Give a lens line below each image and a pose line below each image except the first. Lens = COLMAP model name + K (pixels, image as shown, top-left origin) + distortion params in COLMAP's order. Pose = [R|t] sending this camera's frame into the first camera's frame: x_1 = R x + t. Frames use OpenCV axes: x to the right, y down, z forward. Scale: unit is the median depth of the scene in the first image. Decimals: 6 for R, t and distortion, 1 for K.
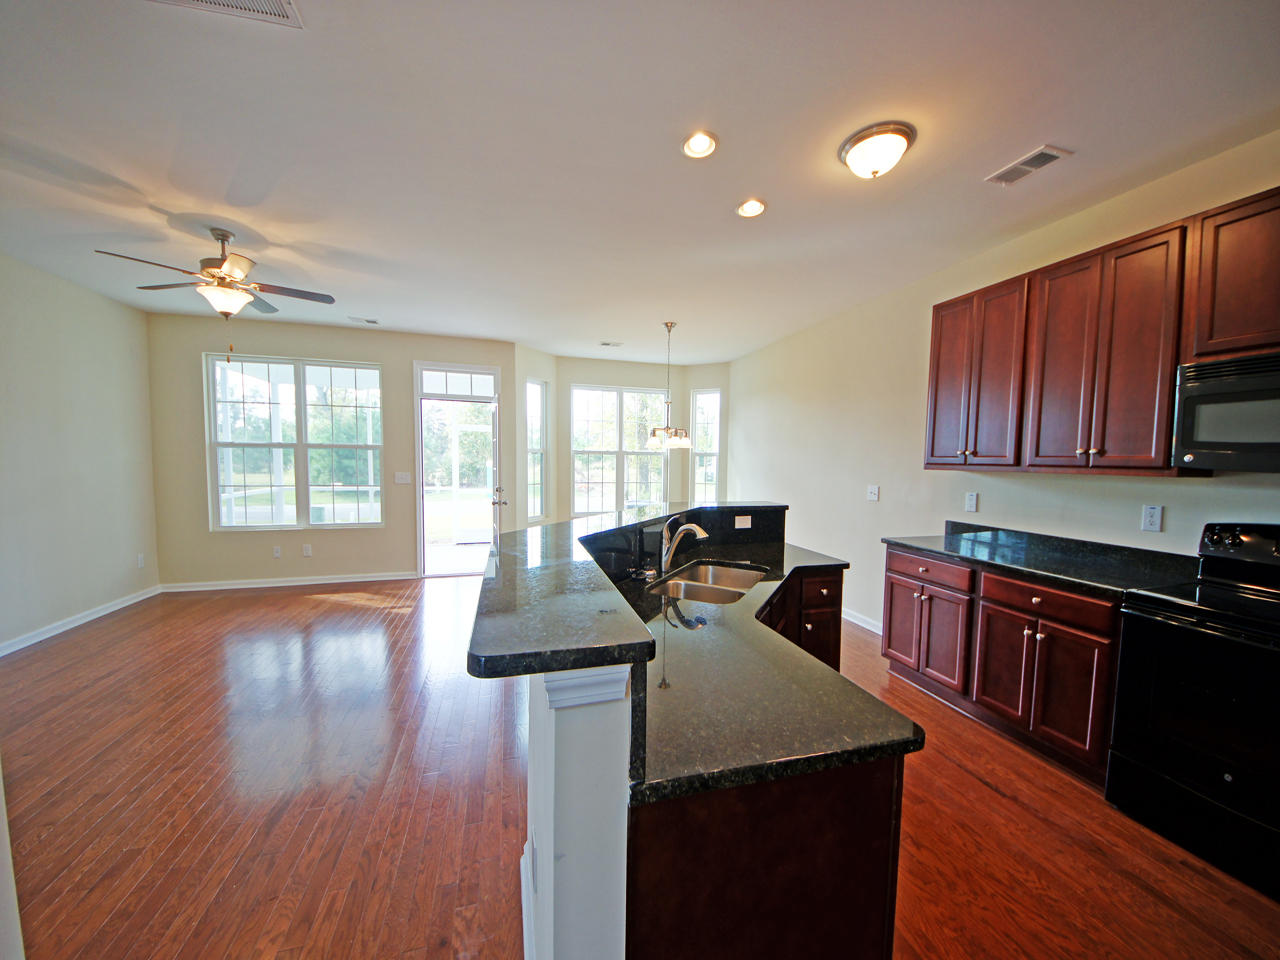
lens RADIAL K [[437.3, 0, 640.0], [0, 437.3, 480.0], [0, 0, 1]] dist [-0.000067, -0.000015]
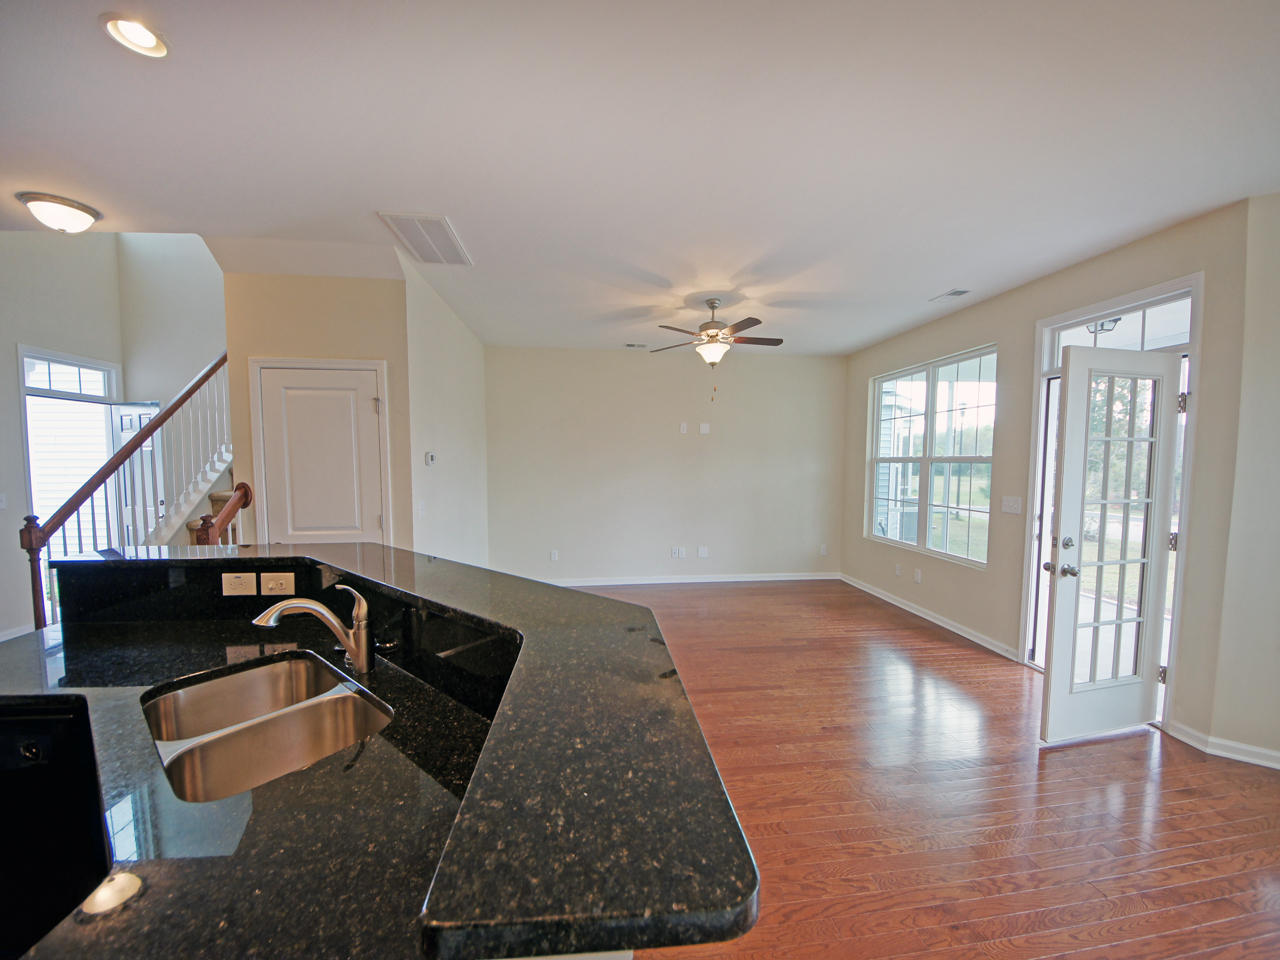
lens RADIAL K [[459.0, 0, 640.0], [0, 459.0, 480.0], [0, 0, 1]] dist [0.000337, -0.000015]
pose [[-0.171391, 0.027626, -0.984816, 0.280311], [-0.058139, 0.997581, 0.038102, -0.041373], [0.983486, 0.063787, -0.169370, 0.641604]]
